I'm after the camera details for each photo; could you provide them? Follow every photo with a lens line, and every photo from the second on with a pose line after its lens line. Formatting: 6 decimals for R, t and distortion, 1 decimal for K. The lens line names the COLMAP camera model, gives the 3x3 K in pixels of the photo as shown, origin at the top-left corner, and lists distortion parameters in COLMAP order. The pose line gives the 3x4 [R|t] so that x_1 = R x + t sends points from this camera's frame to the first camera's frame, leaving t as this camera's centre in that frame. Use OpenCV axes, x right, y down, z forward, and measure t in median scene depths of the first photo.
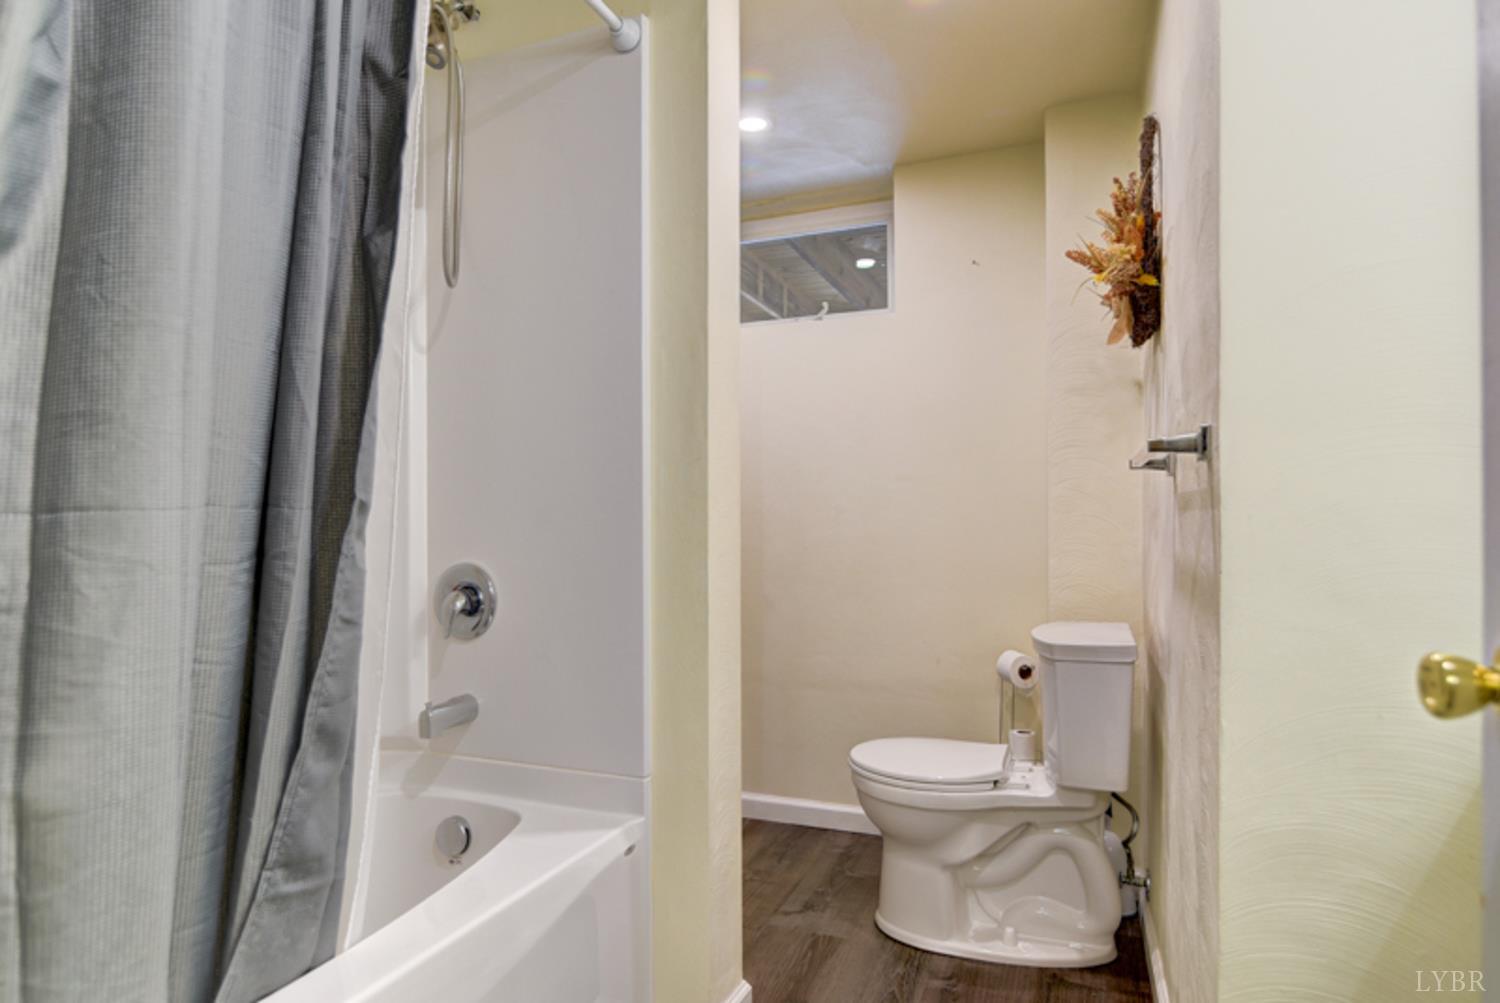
lens RADIAL K [[862.3, 0, 750.0], [0, 862.3, 501.5], [0, 0, 1]] dist [-0.000470, -0.042440]
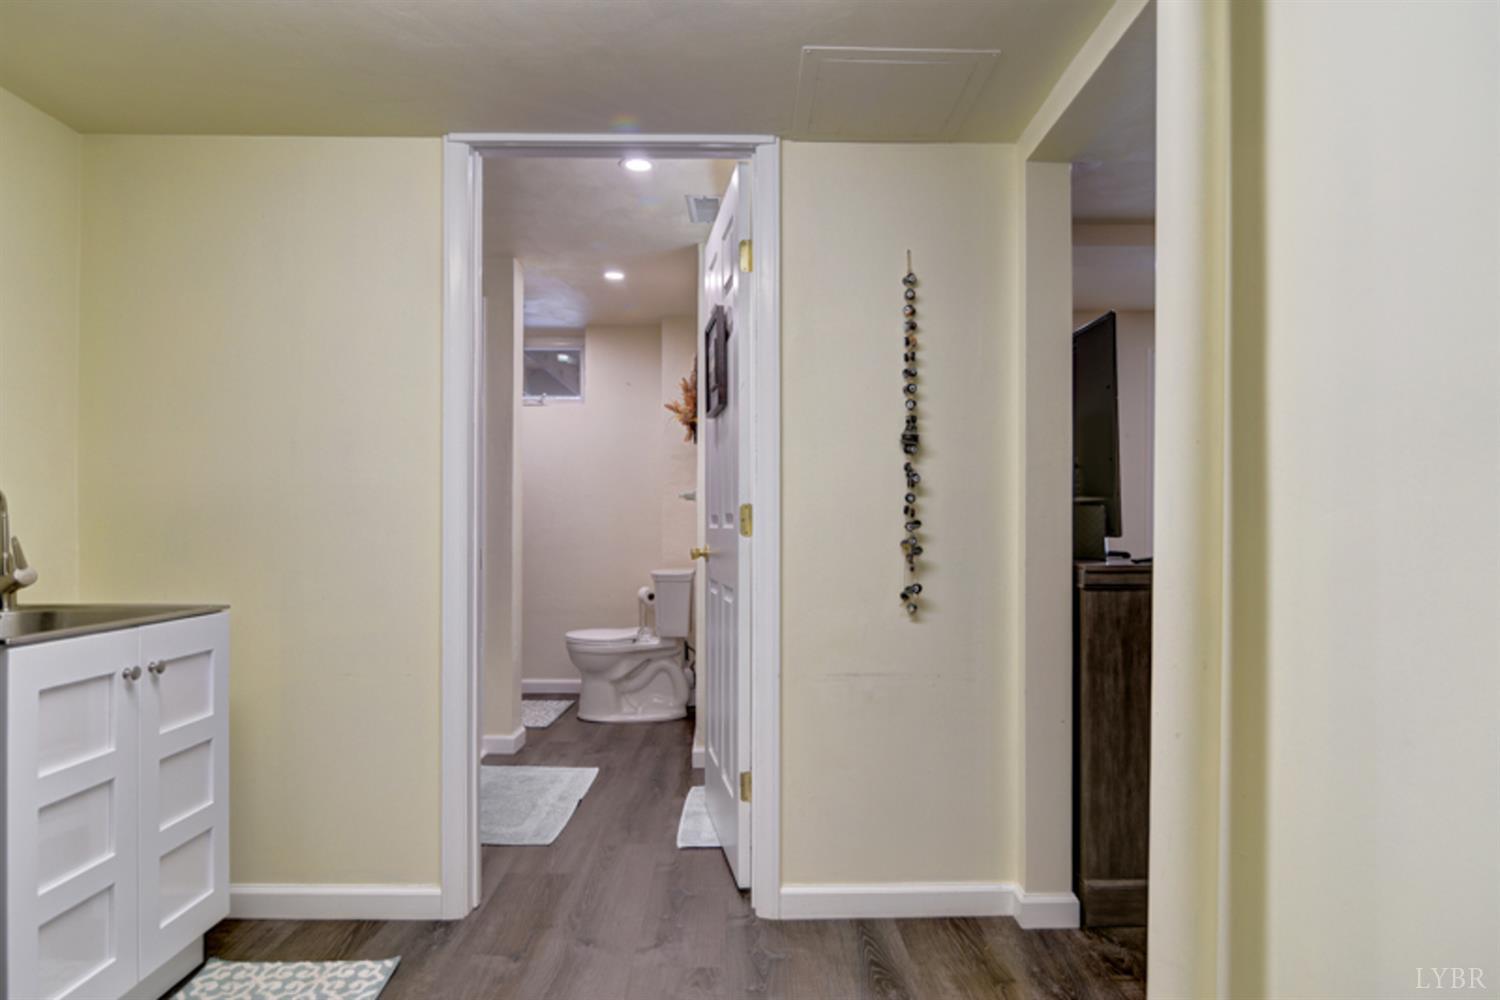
lens RADIAL K [[862.3, 0, 750.0], [0, 862.3, 500.0], [0, 0, 1]] dist [-0.000470, -0.042440]
pose [[0.929612, 0.009594, 0.368414, -0.246518], [-0.004696, 0.999888, -0.014188, -0.001673], [-0.368509, 0.011459, 0.929554, -1.126419]]
